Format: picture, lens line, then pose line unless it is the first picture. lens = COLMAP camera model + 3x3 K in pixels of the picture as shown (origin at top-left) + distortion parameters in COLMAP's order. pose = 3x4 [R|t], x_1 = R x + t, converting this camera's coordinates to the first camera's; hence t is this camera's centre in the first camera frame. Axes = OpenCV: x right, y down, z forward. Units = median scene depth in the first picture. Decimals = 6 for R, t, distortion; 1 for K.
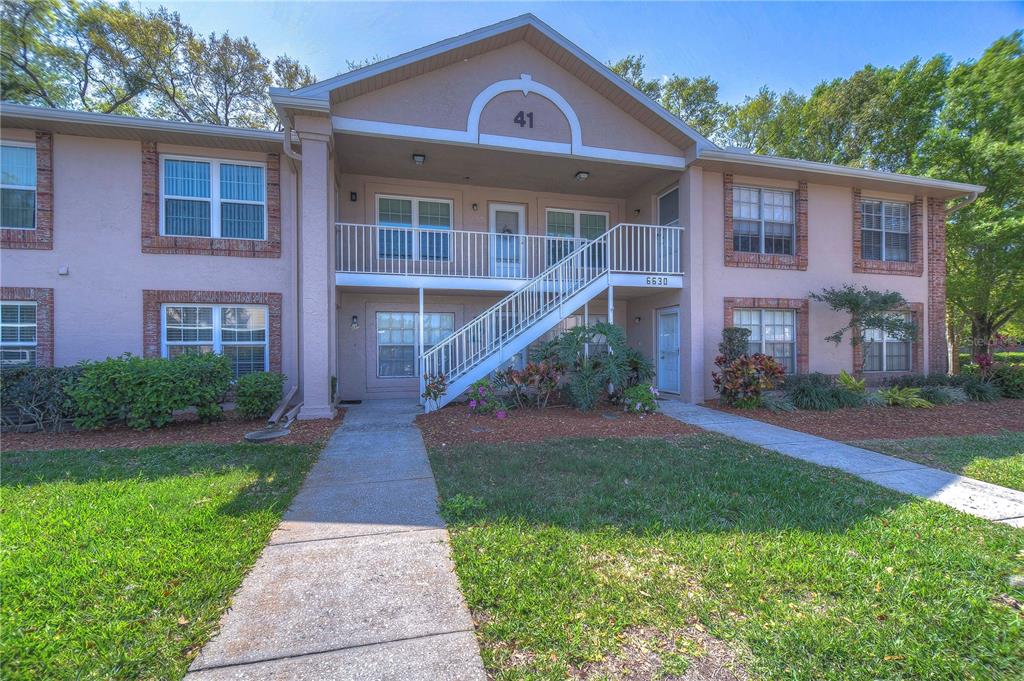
lens RADIAL K [[456.6, 0, 508.4], [0, 456.6, 341.3], [0, 0, 1]] dist [-0.000852, -0.001200]
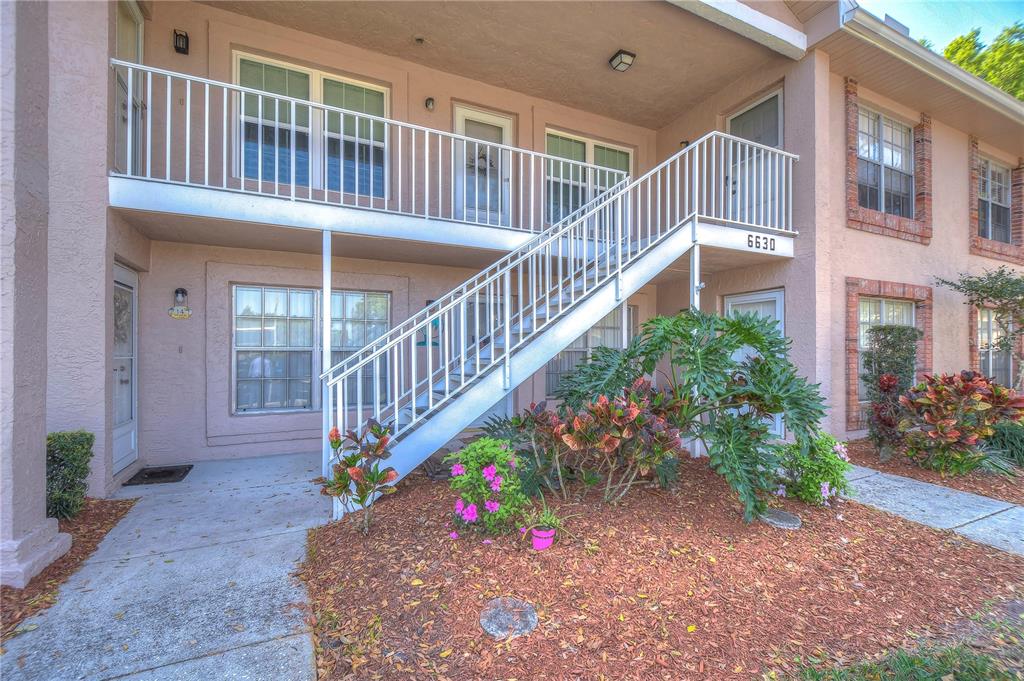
lens RADIAL K [[456.6, 0, 512.0], [0, 456.6, 343.6], [0, 0, 1]] dist [-0.000852, -0.001200]
pose [[0.980925, 0.010090, 0.194122, -0.089755], [-0.009520, 0.999947, -0.003872, 0.000236], [-0.194151, 0.001950, 0.980970, 0.482090]]
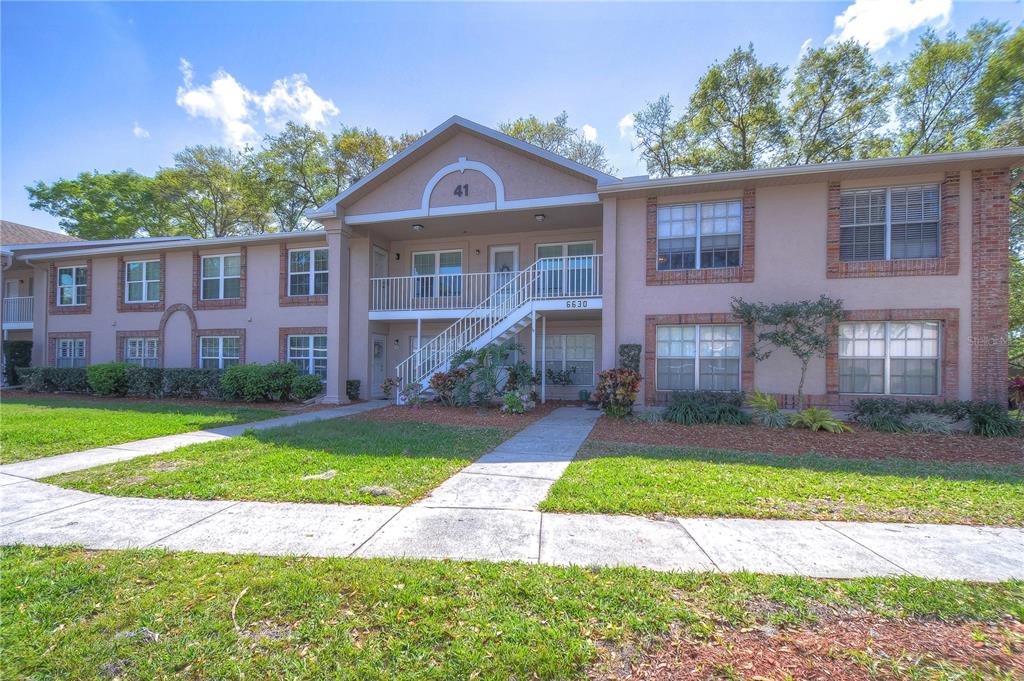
lens RADIAL K [[456.6, 0, 513.3], [0, 456.6, 345.1], [0, 0, 1]] dist [-0.000852, -0.001200]
pose [[0.862288, -0.012549, -0.506263, 0.739979], [-0.002430, 0.999579, -0.028918, 0.003377], [0.506413, 0.026166, 0.861894, -0.055951]]
